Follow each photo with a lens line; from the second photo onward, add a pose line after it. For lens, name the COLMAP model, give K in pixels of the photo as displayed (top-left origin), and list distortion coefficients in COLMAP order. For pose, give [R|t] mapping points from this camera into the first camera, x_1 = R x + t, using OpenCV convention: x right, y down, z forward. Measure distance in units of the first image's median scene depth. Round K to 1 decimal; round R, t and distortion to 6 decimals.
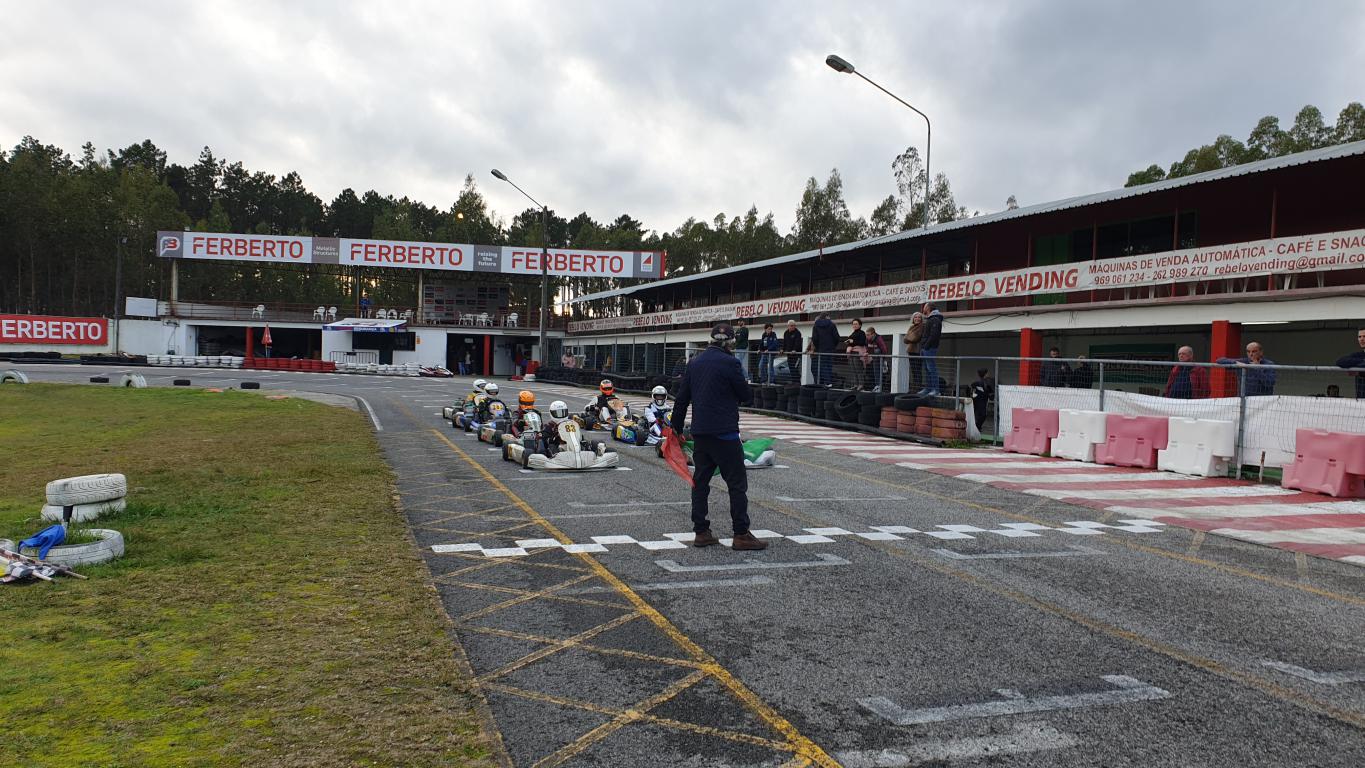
lens RADIAL K [[1037.0, 0, 674.2], [0, 1037.0, 383.1], [0, 0, 1]] dist [0.106670, -0.310764]
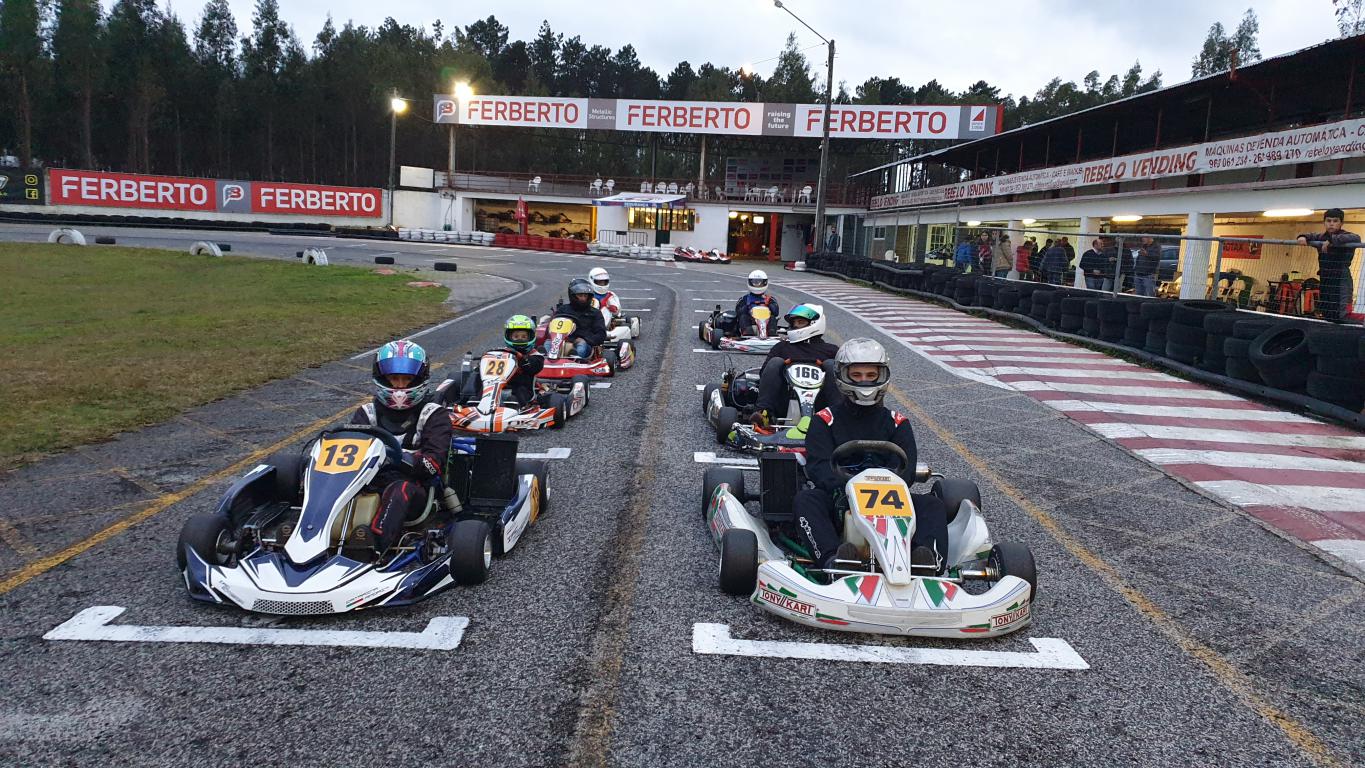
lens RADIAL K [[1034.5, 0, 689.2], [0, 1034.5, 387.5], [0, 0, 1]] dist [0.104558, -0.185078]
pose [[0.950334, 0.062831, -0.304824, 0.020725], [-0.027382, 0.992492, 0.119207, -0.003964], [0.310026, -0.104940, 0.944919, 0.165555]]
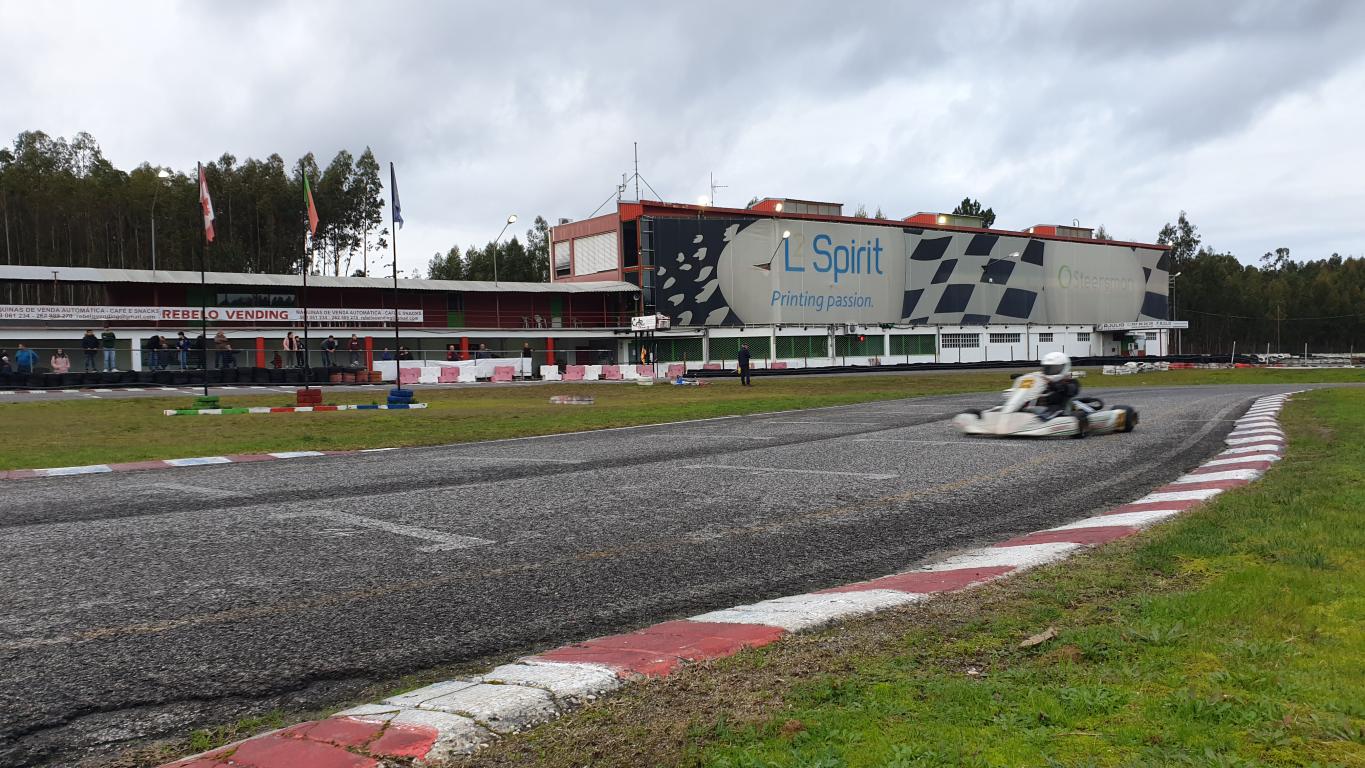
lens RADIAL K [[1053.5, 0, 682.5], [0, 1053.5, 384.0], [0, 0, 1]] dist [0.030245, 0.008351]
pose [[-0.310576, -0.011603, 0.950478, -0.676046], [0.046190, 0.998560, 0.027283, 0.007091], [-0.949426, 0.052377, -0.309592, 0.311296]]
